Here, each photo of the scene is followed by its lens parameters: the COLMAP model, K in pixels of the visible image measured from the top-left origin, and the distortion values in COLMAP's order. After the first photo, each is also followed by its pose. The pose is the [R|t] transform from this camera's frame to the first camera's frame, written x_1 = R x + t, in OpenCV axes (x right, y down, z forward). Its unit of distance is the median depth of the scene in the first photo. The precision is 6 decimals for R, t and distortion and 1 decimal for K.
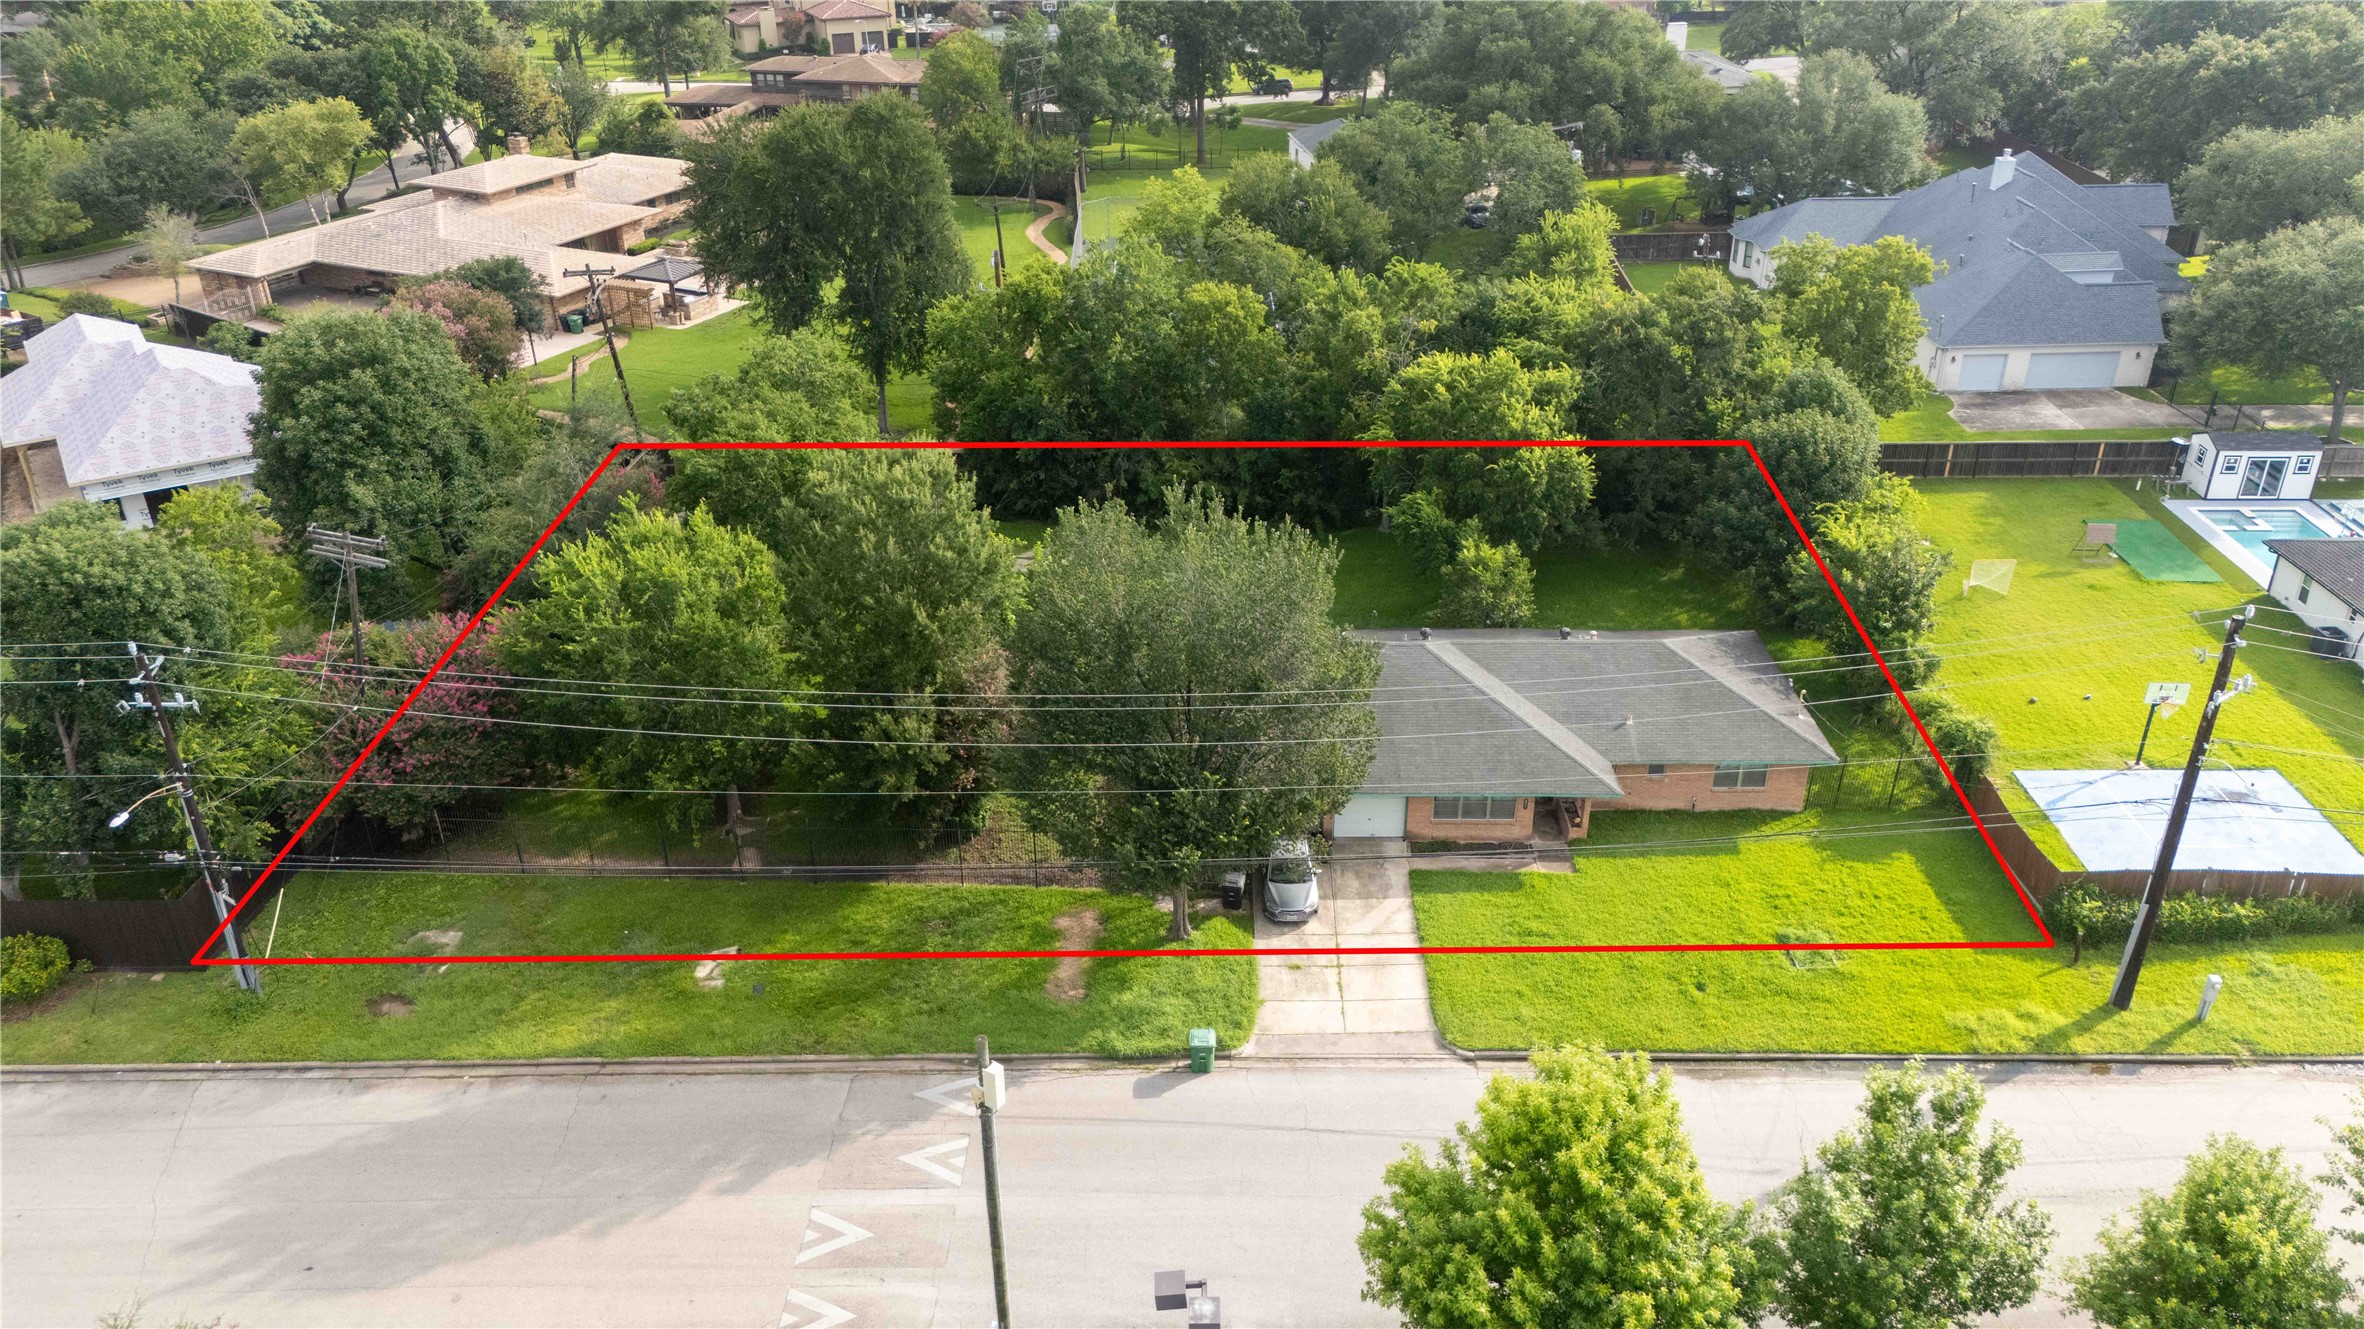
lens RADIAL K [[1732.6, 0, 1193.4], [0, 1732.6, 659.3], [0, 0, 1]] dist [0.124789, -0.179920]
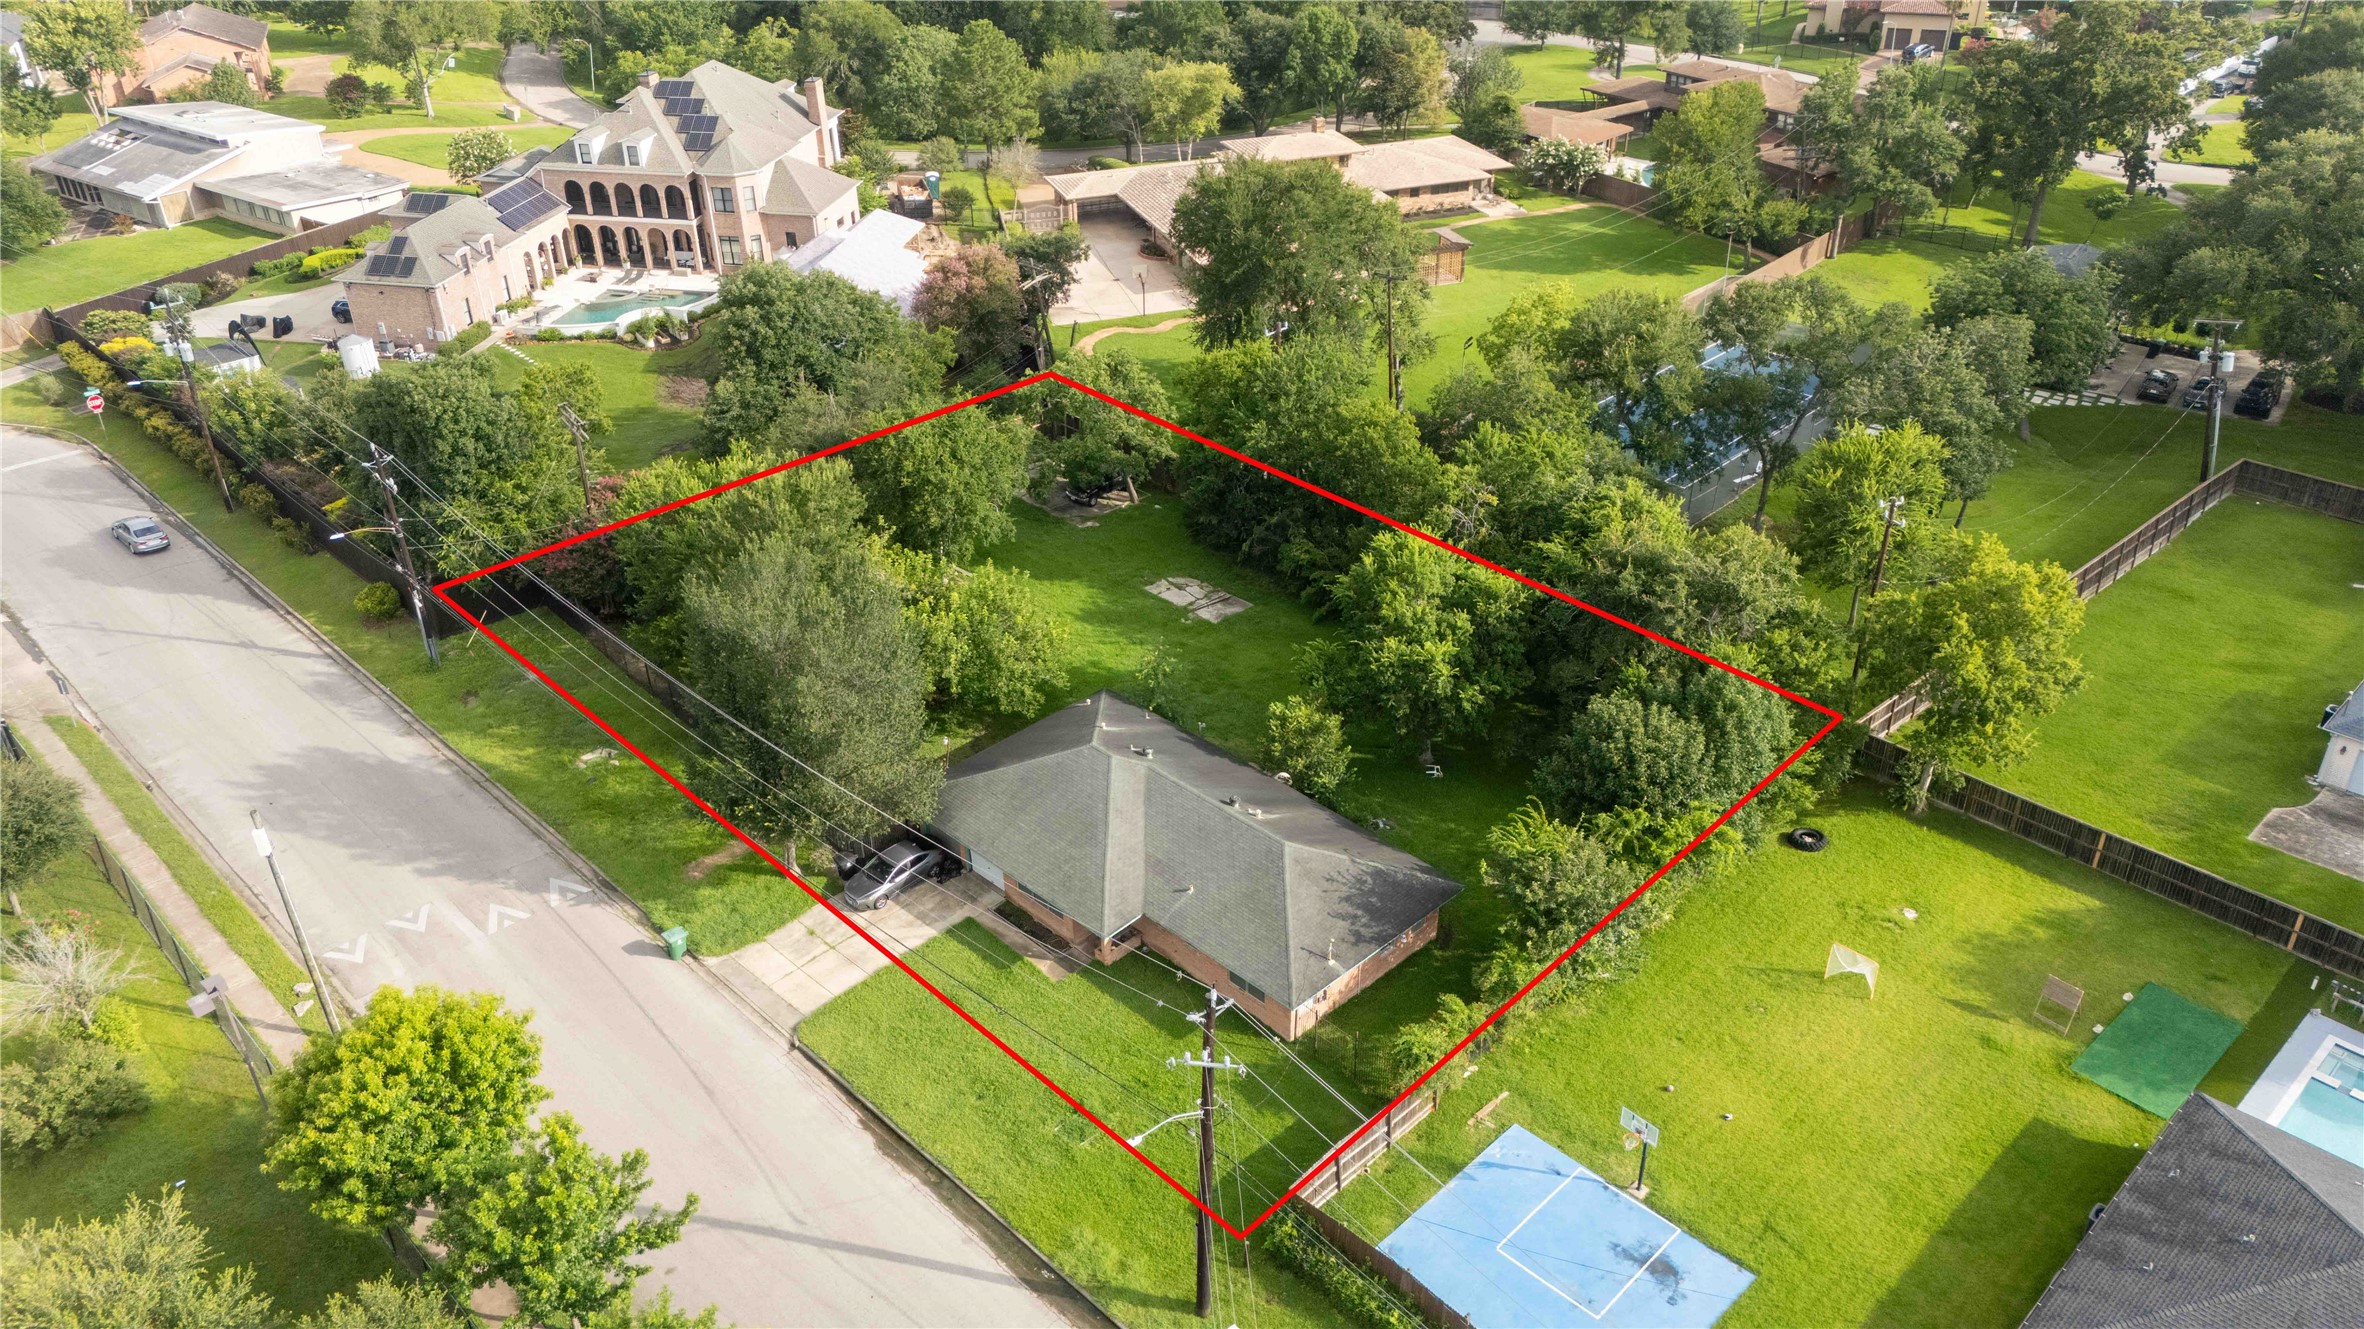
lens RADIAL K [[1732.6, 0, 1193.4], [0, 1732.6, 659.3], [0, 0, 1]] dist [0.124789, -0.179920]
pose [[0.709422, 0.358559, -0.606759, 0.772719], [-0.322356, 0.930663, 0.173070, -0.261299], [0.626744, 0.072813, 0.775816, 0.126308]]
